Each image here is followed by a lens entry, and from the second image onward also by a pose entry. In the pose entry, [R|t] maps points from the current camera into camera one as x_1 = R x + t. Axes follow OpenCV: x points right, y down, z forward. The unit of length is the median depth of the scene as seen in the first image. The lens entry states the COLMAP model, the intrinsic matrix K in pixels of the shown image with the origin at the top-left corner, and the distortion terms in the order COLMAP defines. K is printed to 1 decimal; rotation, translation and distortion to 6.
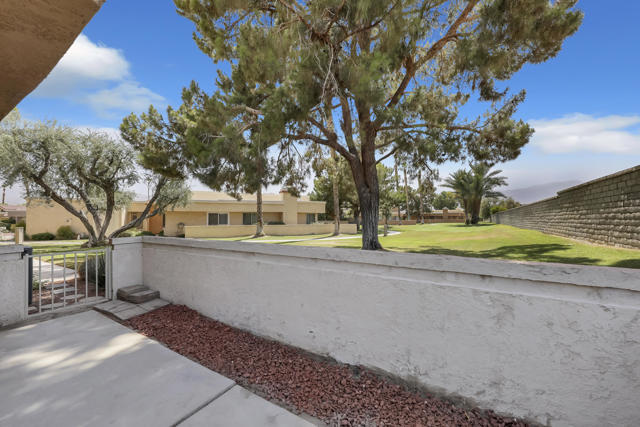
lens RADIAL K [[248.7, 0, 321.6], [0, 248.7, 212.9], [0, 0, 1]] dist [-0.001619, -0.000343]
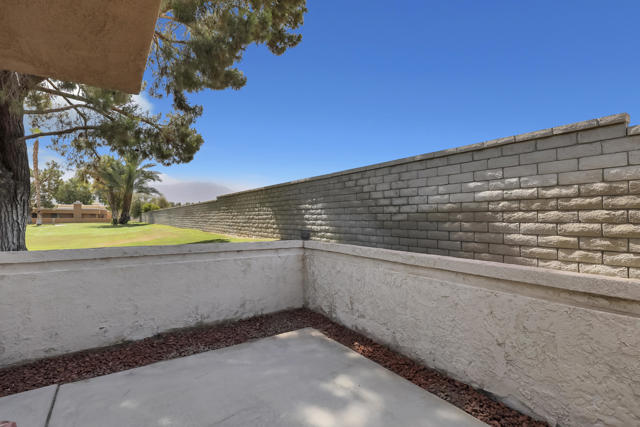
lens RADIAL K [[308.3, 0, 319.2], [0, 308.3, 210.4], [0, 0, 1]] dist [-0.001071, 0.000013]
pose [[0.425274, 0.026954, 0.904663, -0.185041], [-0.027452, 0.999481, -0.016874, -0.005153], [-0.904648, -0.017658, 0.425793, -0.083808]]
